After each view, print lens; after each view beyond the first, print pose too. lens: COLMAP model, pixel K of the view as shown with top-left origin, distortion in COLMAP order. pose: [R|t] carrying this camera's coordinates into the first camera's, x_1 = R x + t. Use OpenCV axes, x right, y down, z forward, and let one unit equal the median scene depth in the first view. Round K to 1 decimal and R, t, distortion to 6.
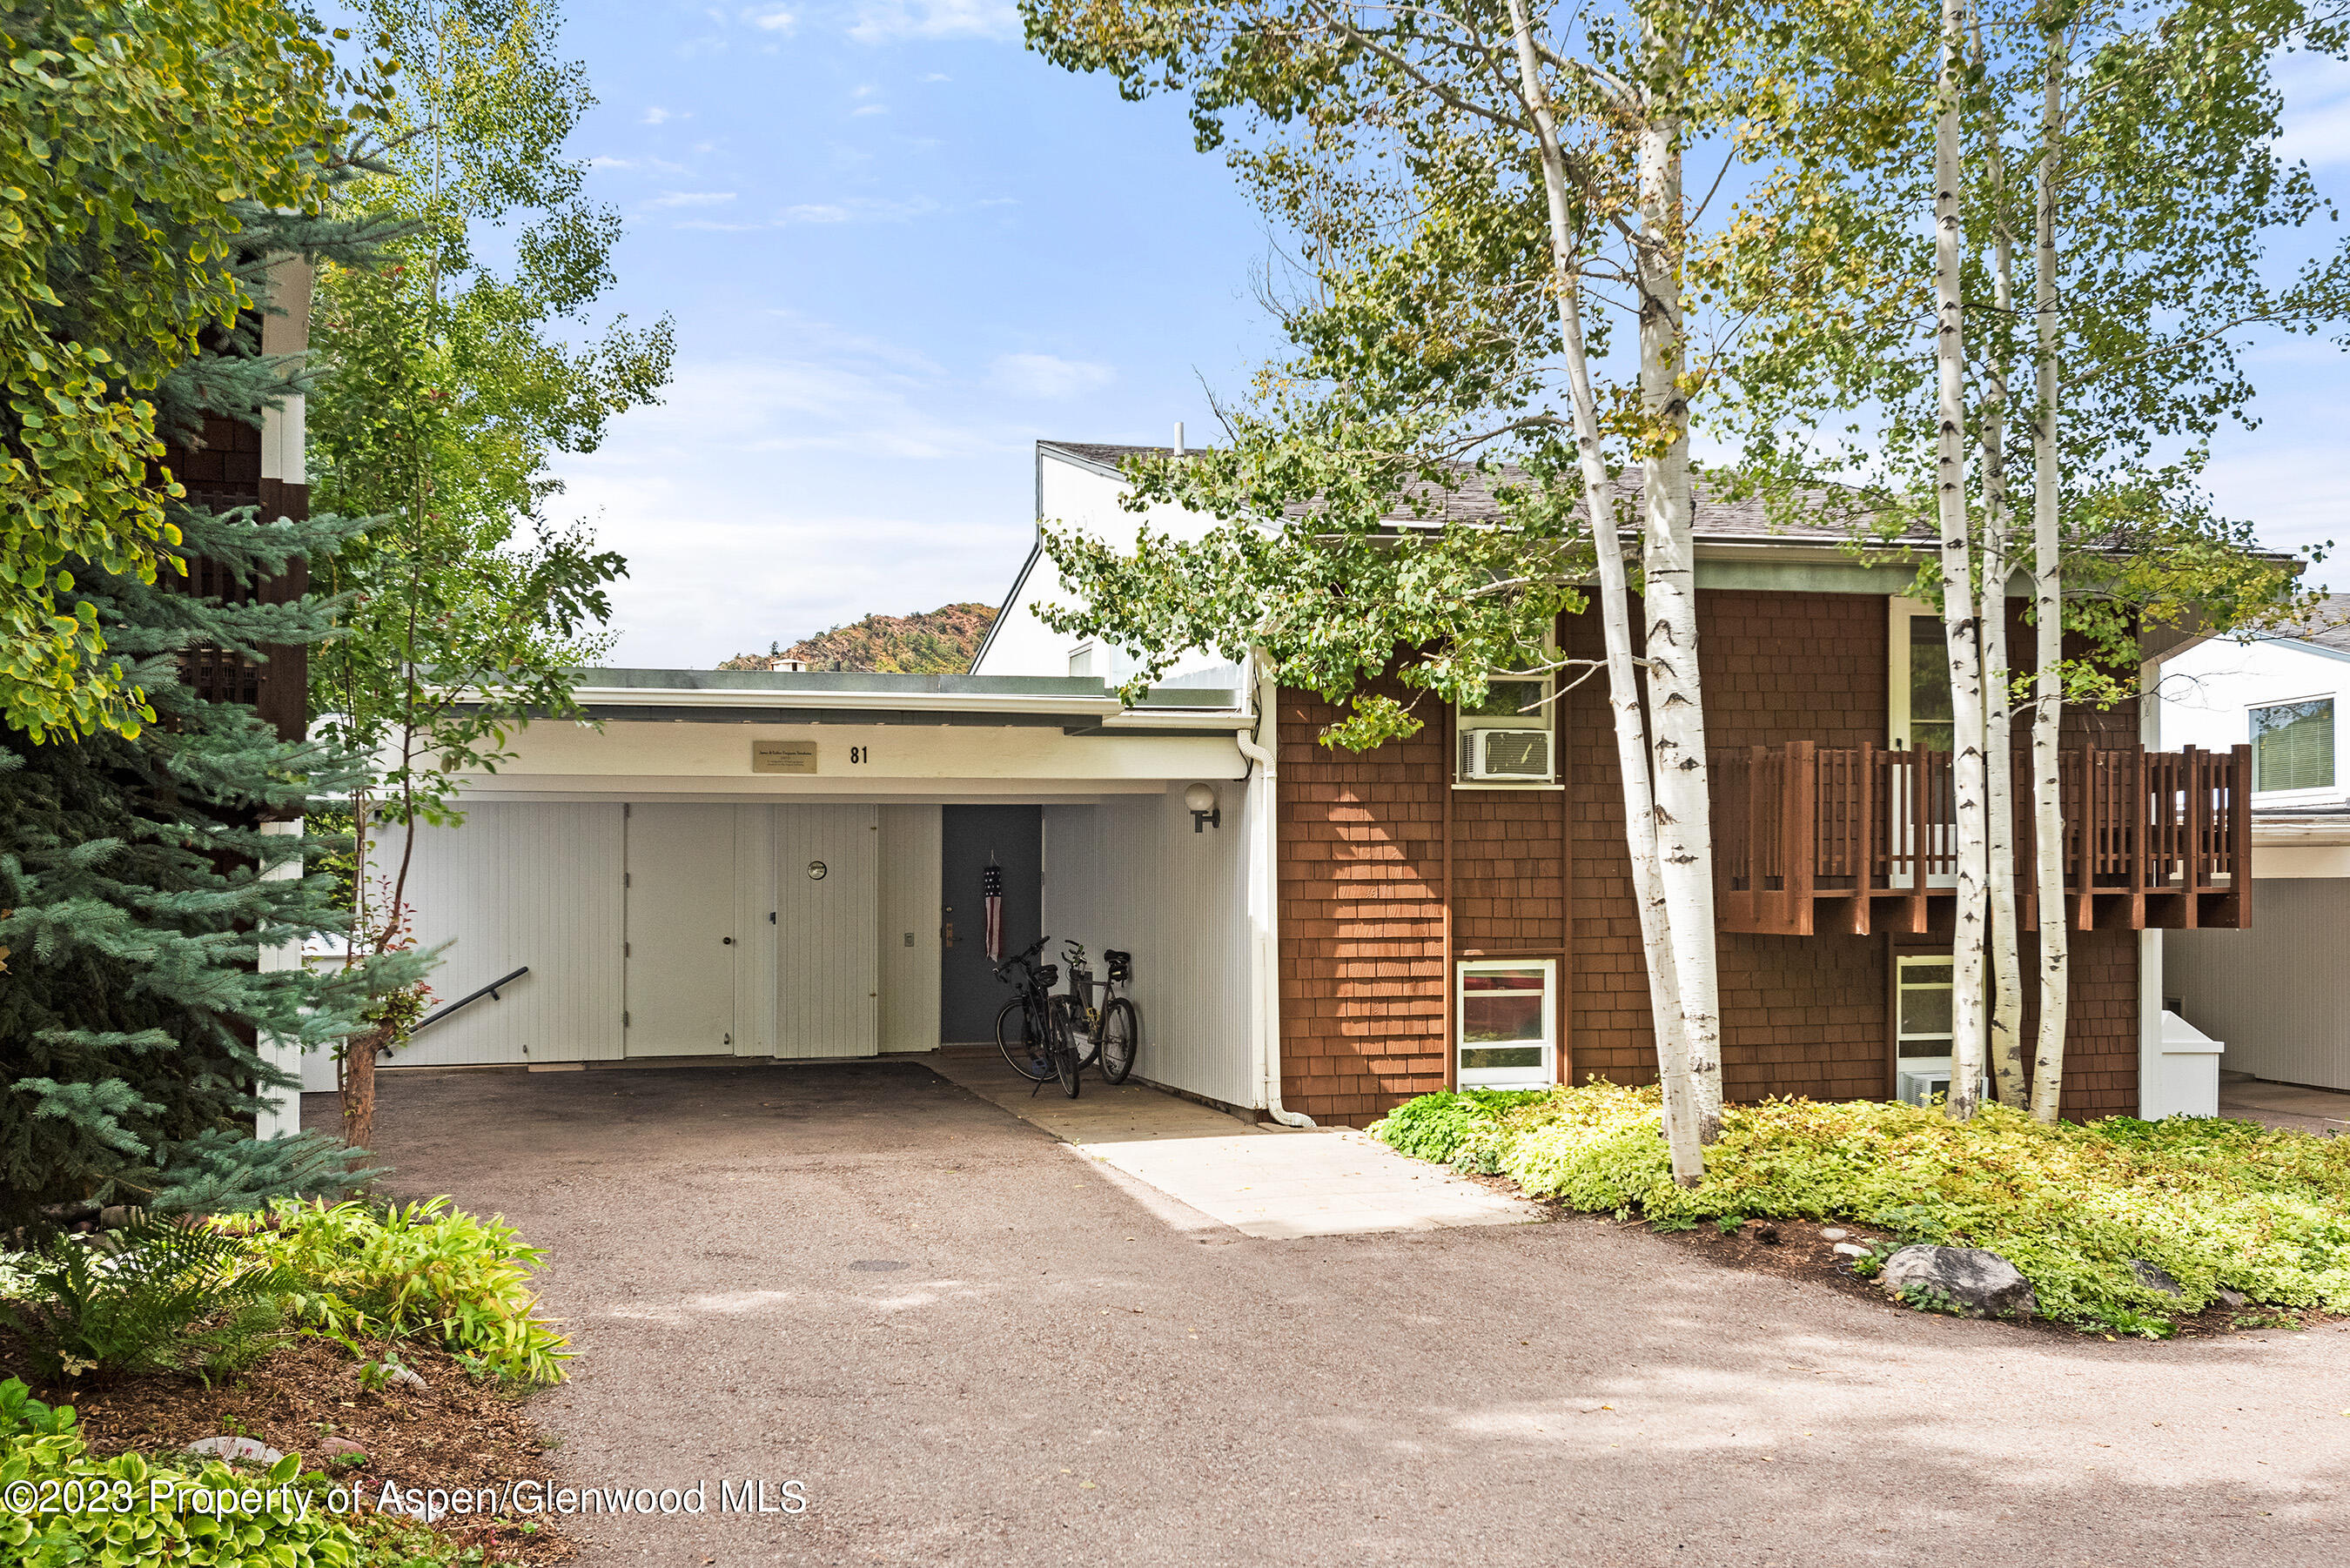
lens RADIAL K [[2206.9, 0, 1174.4], [0, 2206.9, 790.8], [0, 0, 1]] dist [0.067261, 0.000000]
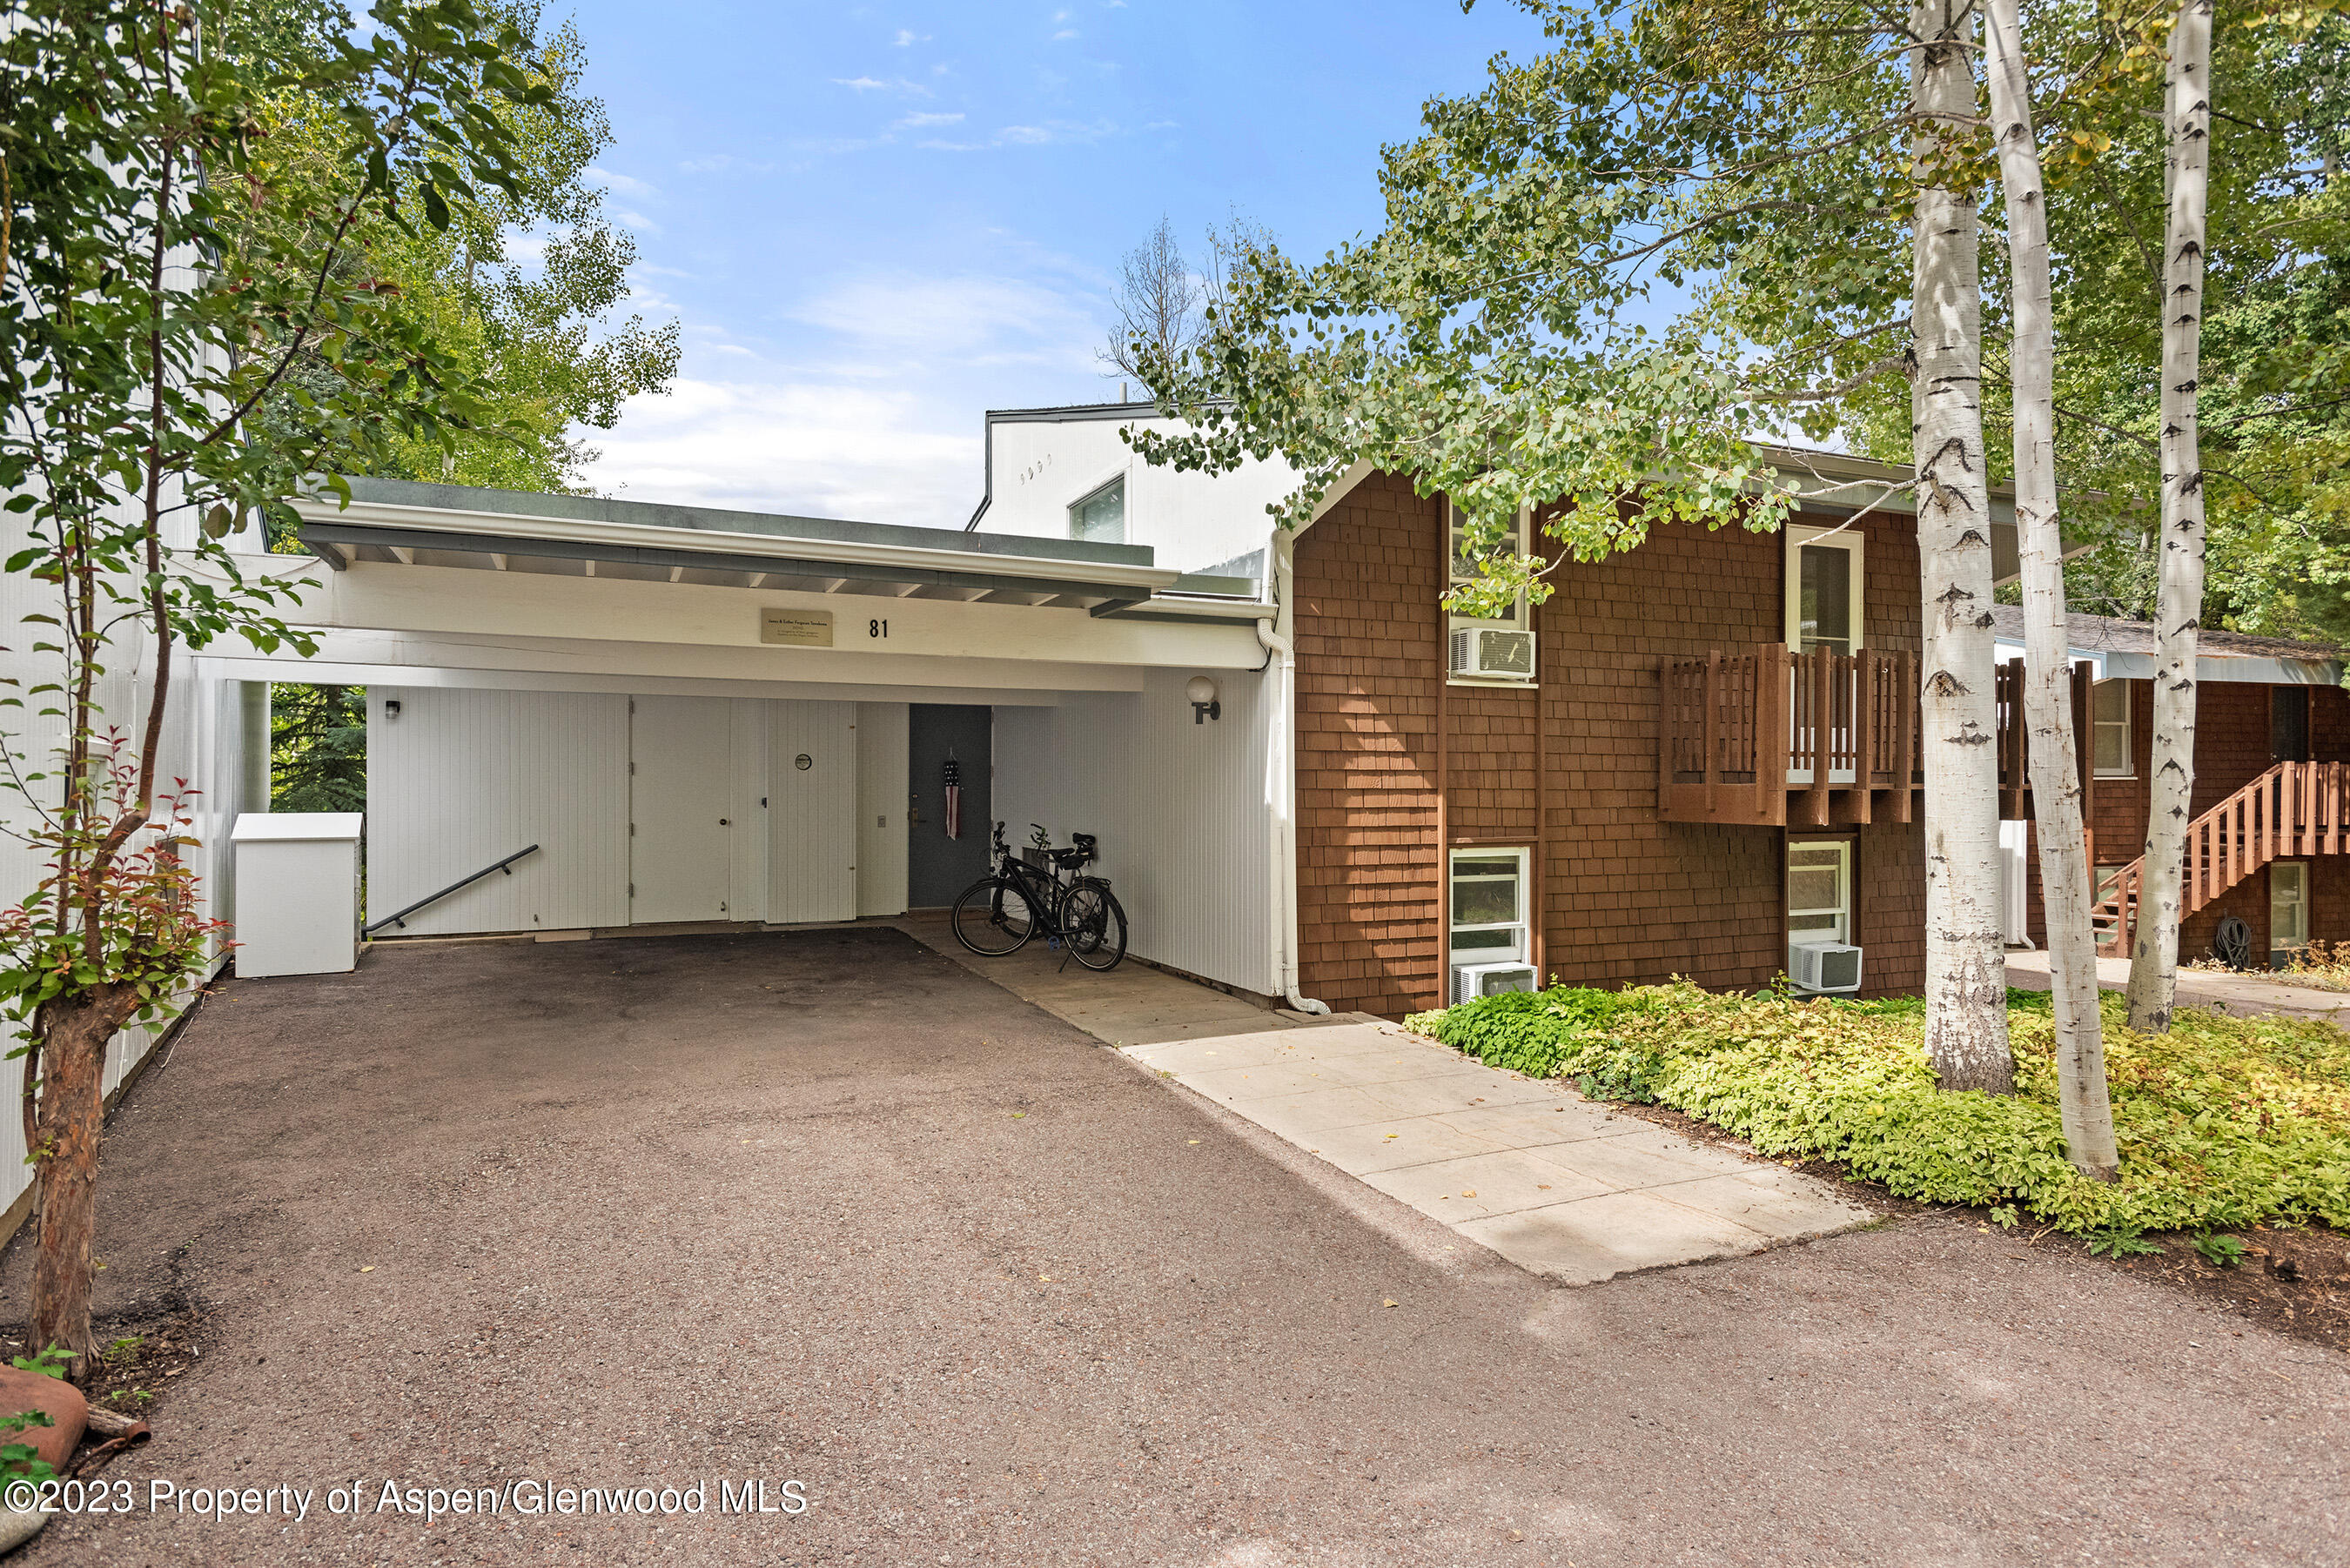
lens RADIAL K [[1330.0, 0, 1179.1], [0, 1330.0, 777.8], [0, 0, 1]] dist [0.022347, 0.000093]
pose [[0.990797, 0.009392, 0.135031, -0.085403], [-0.014527, 0.999206, 0.037096, 0.021998], [-0.134575, -0.038716, 0.990147, 0.394380]]
